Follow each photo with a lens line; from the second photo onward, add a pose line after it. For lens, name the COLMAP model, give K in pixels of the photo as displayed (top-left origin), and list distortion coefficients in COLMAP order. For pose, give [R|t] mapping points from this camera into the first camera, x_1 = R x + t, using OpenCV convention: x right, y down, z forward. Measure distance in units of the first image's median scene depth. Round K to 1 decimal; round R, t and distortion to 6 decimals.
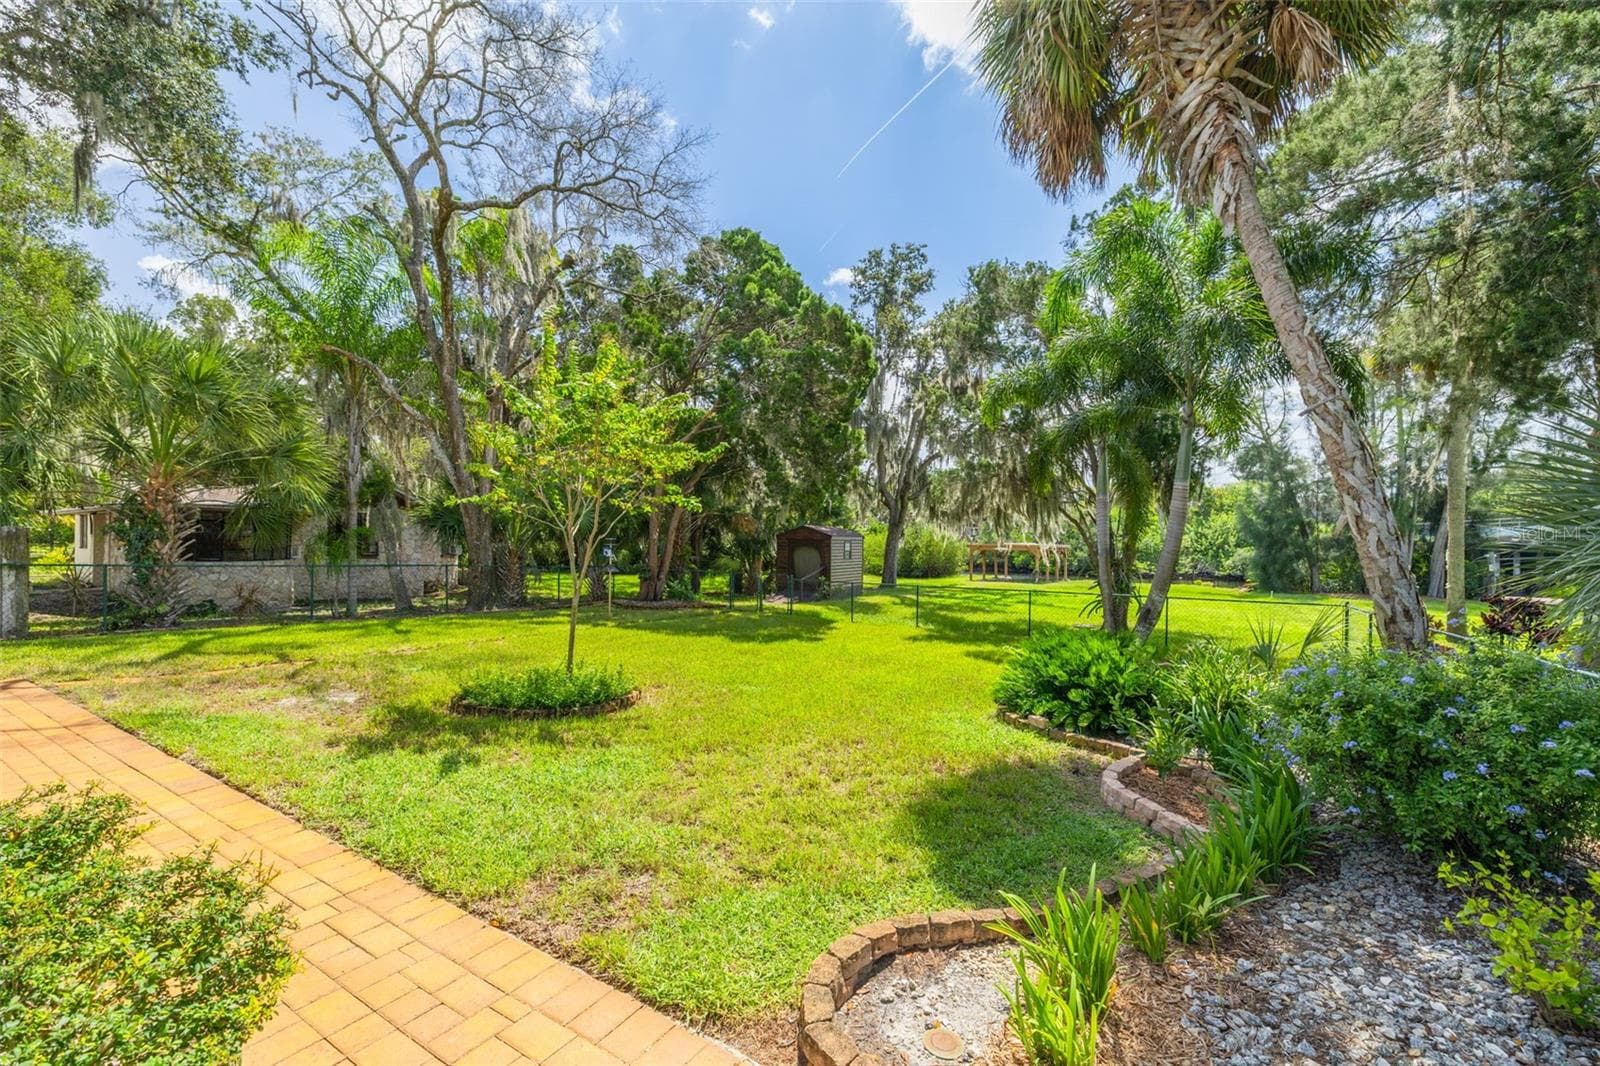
lens RADIAL K [[650.2, 0, 800.0], [0, 650.2, 533.0], [0, 0, 1]] dist [-0.001294, -0.000034]
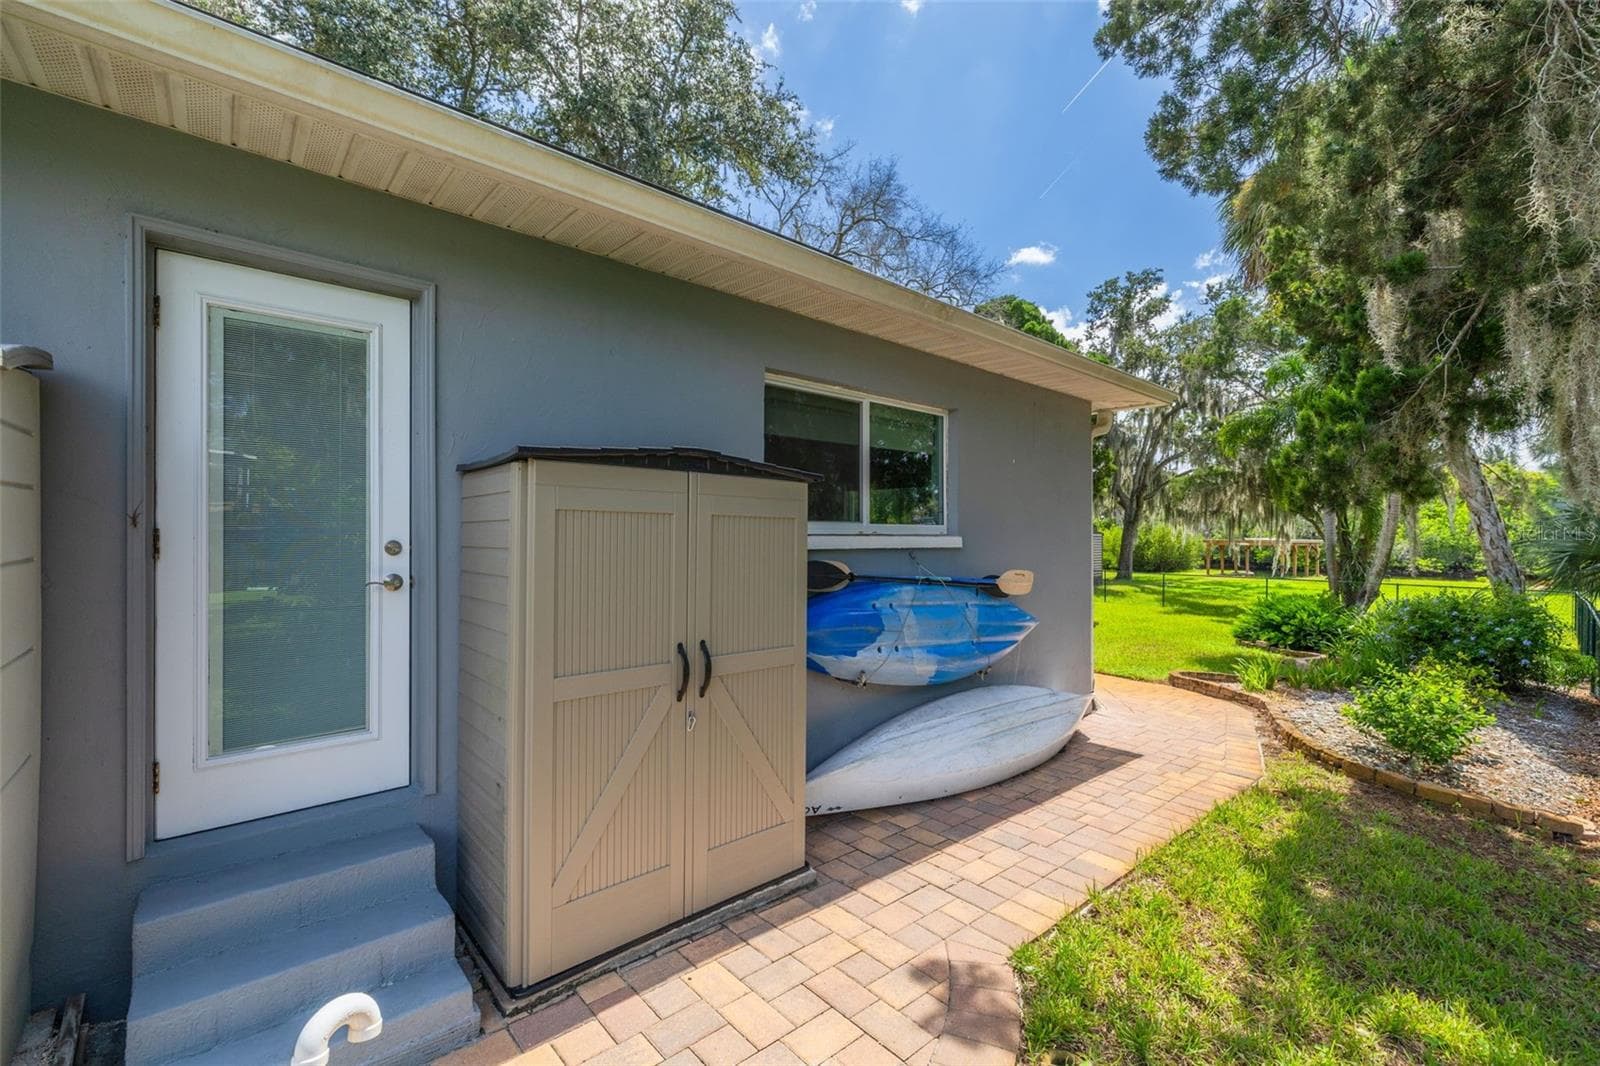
lens RADIAL K [[651.3, 0, 801.8], [0, 651.3, 541.5], [0, 0, 1]] dist [-0.000604, 0.000158]
pose [[0.956523, -0.005739, -0.291600, -0.067903], [0.011059, 0.999801, 0.016600, -0.006466], [0.291447, -0.019103, 0.956396, -0.229677]]
